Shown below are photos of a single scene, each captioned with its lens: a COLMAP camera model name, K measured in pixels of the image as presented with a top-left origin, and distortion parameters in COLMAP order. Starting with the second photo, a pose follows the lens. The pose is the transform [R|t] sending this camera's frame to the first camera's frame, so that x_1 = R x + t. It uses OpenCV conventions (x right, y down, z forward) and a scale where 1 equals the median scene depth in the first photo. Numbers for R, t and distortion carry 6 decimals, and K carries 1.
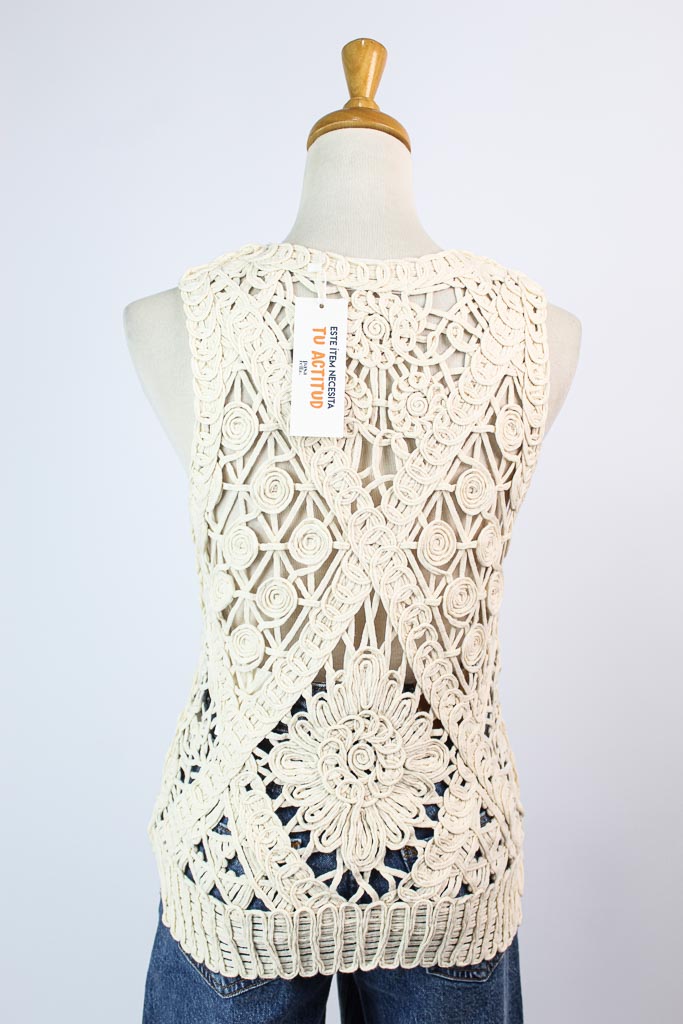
lens RADIAL K [[1206.7, 0, 341.5], [0, 1206.7, 512.0], [0, 0, 1]] dist [-0.102218, 0.001905]
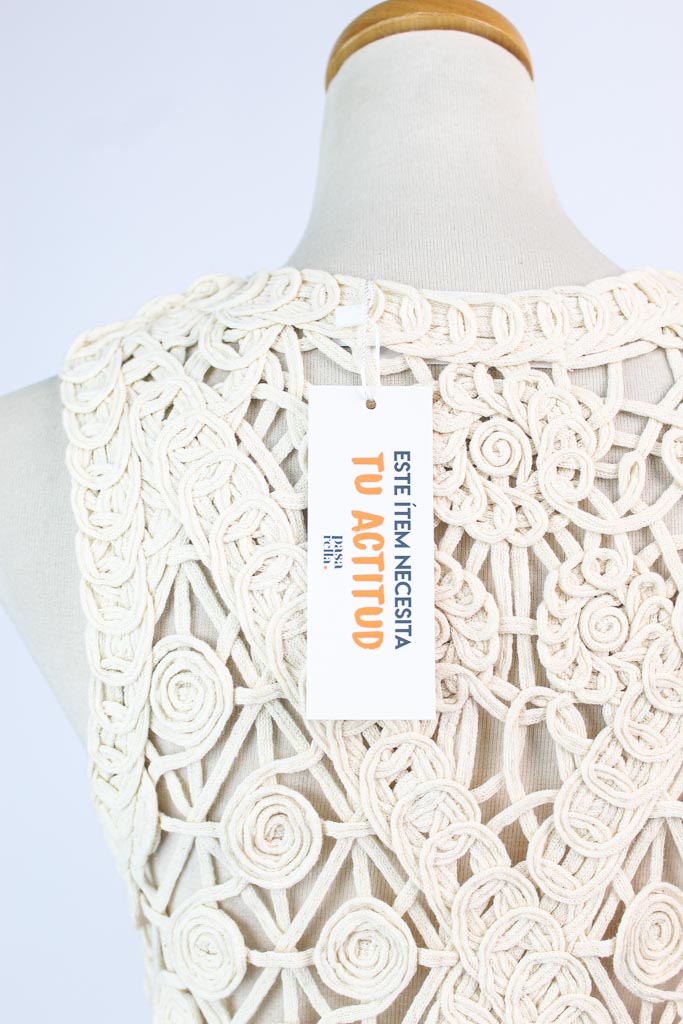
lens RADIAL K [[1206.7, 0, 341.5], [0, 1206.7, 512.0], [0, 0, 1]] dist [-0.102218, 0.001905]
pose [[0.998669, -0.039090, -0.033636, -0.013924], [0.036866, 0.997244, -0.064380, -0.104792], [0.036060, 0.063054, 0.997358, 0.569865]]
